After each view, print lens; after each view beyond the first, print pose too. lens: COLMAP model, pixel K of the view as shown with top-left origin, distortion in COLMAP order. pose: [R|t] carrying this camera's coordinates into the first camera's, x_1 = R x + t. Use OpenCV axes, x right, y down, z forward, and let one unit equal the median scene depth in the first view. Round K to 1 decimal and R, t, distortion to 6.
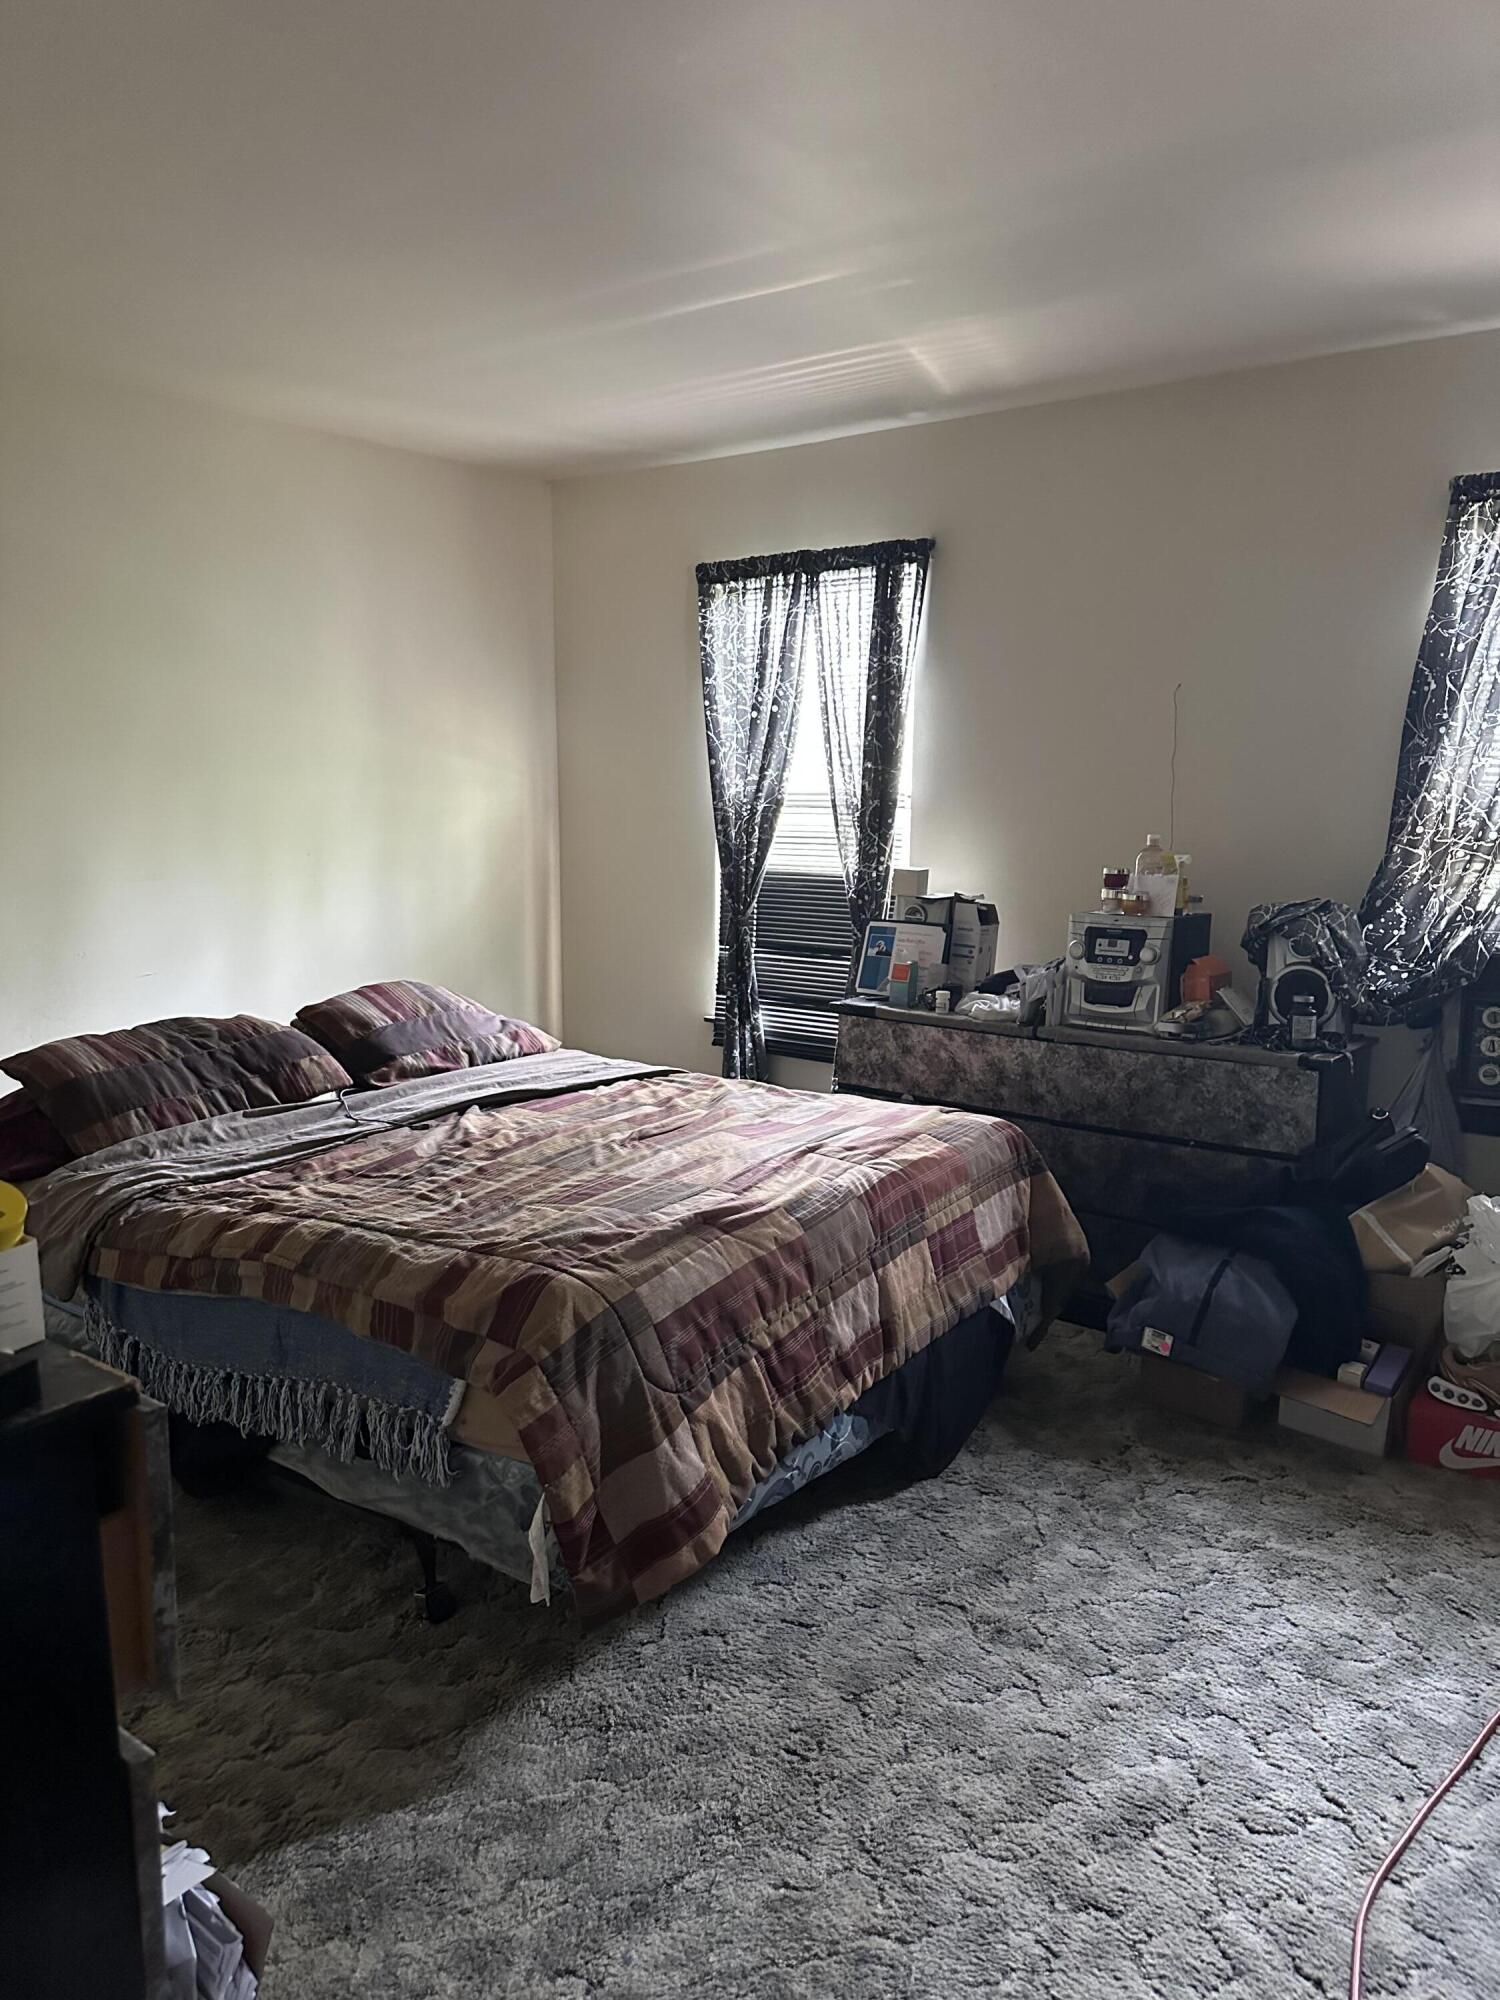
lens RADIAL K [[1414.9, 0, 855.8], [0, 1414.9, 938.2], [0, 0, 1]] dist [0.063328, -0.098178]
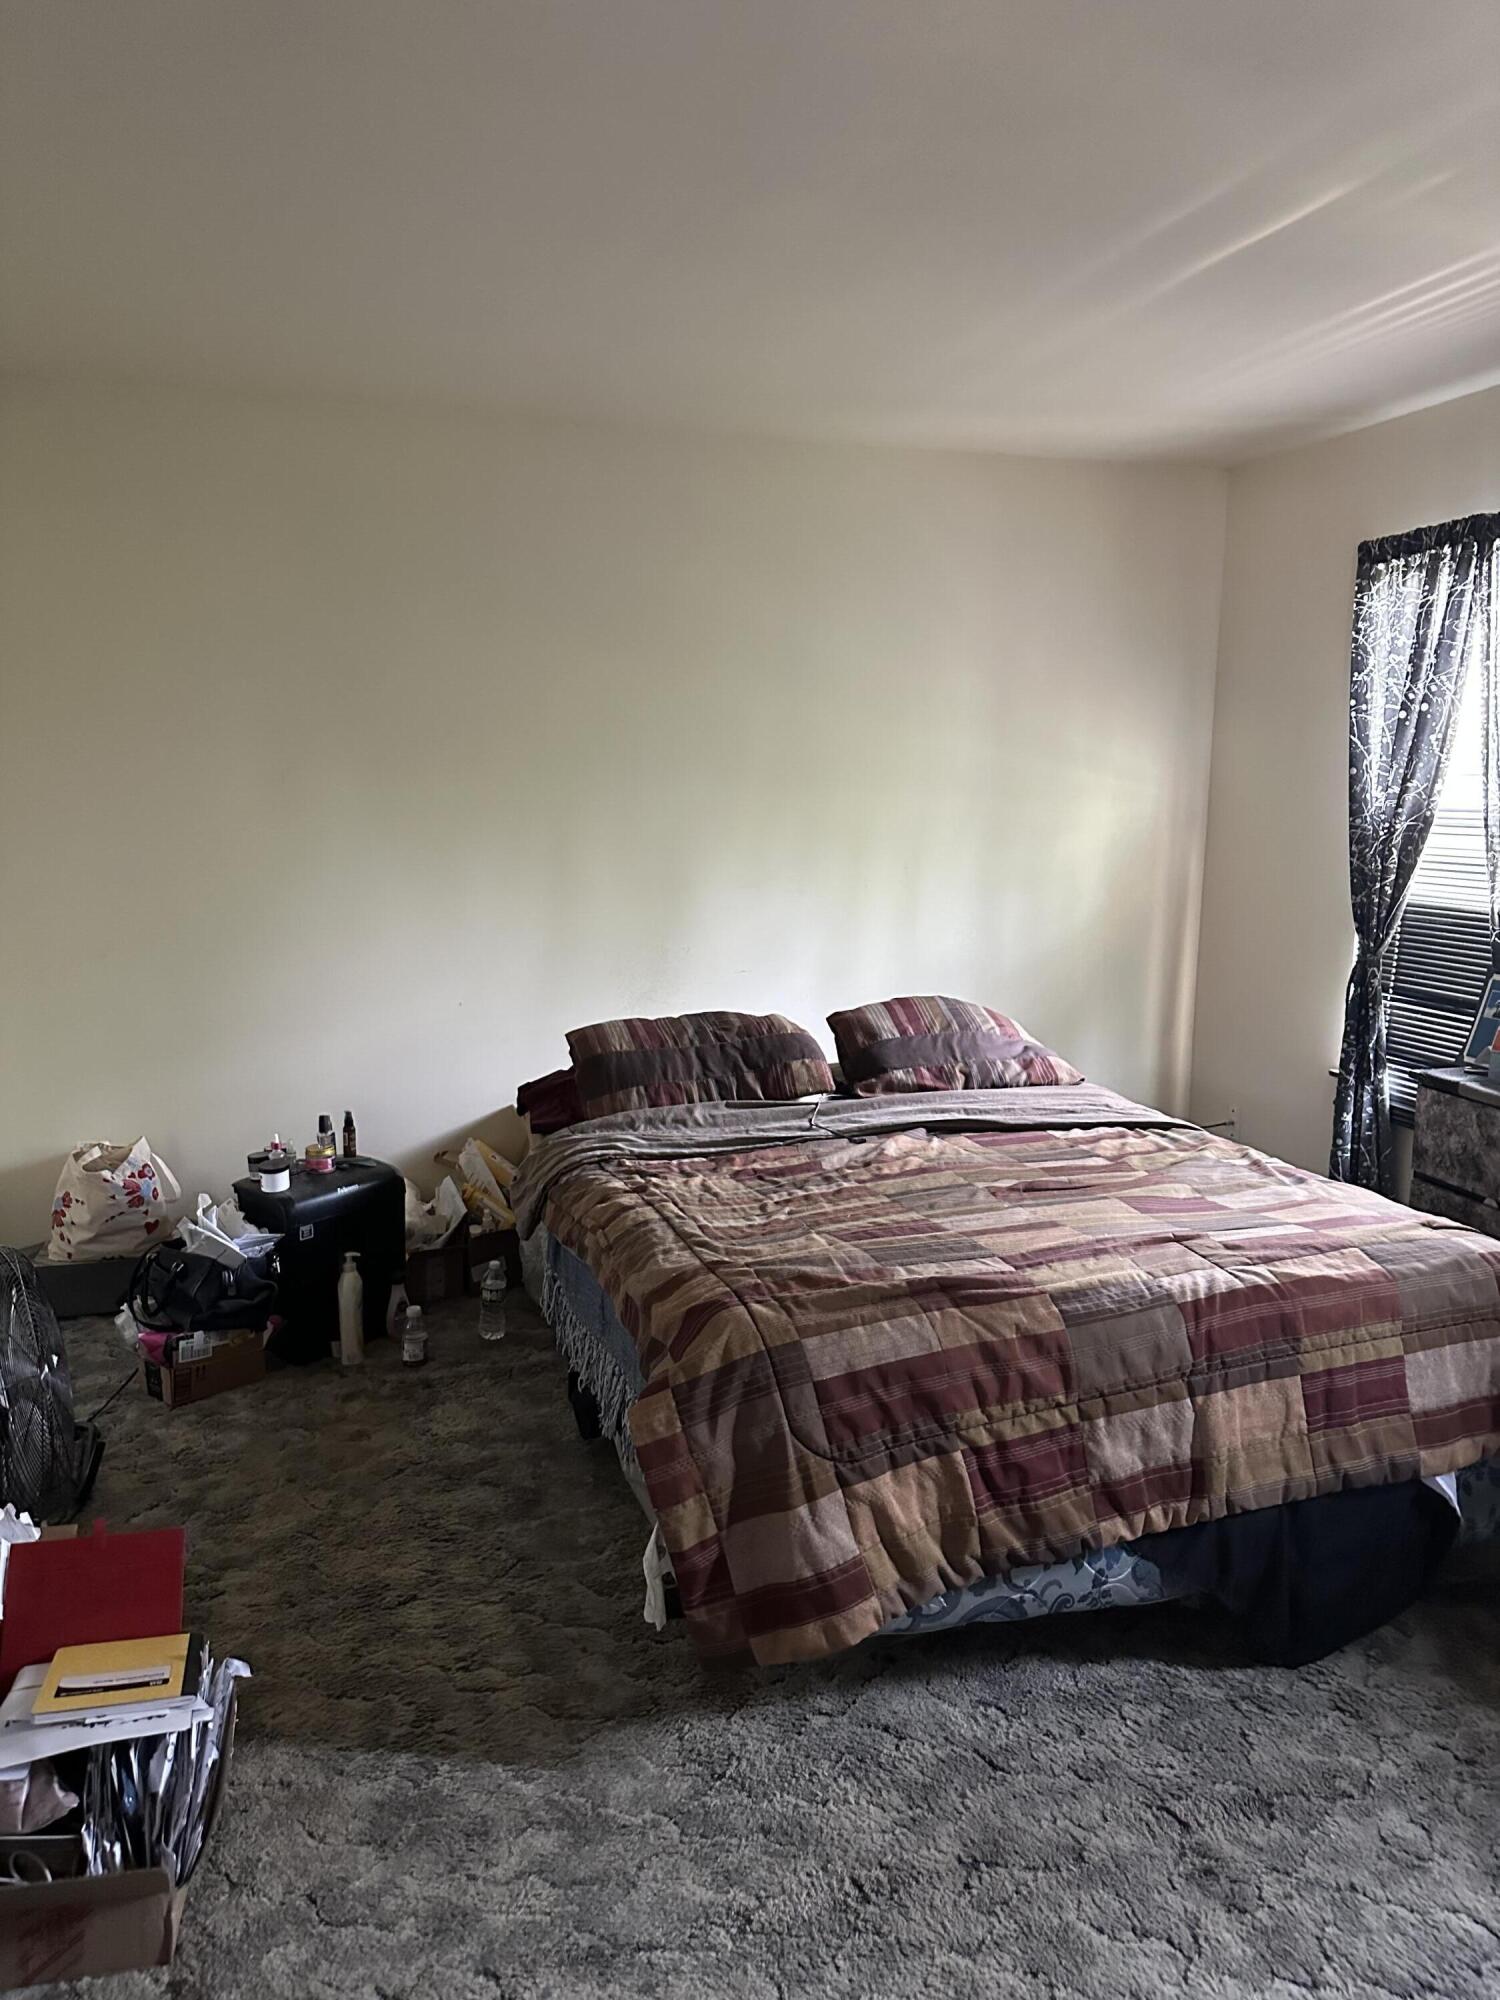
lens RADIAL K [[1414.9, 0, 592.8], [0, 1414.9, 953.8], [0, 0, 1]] dist [0.063328, -0.098178]
pose [[0.777063, 0.070726, -0.625436, 0.237594], [-0.068652, 0.997262, 0.027477, -0.021345], [0.625667, 0.021586, 0.779791, 0.123044]]
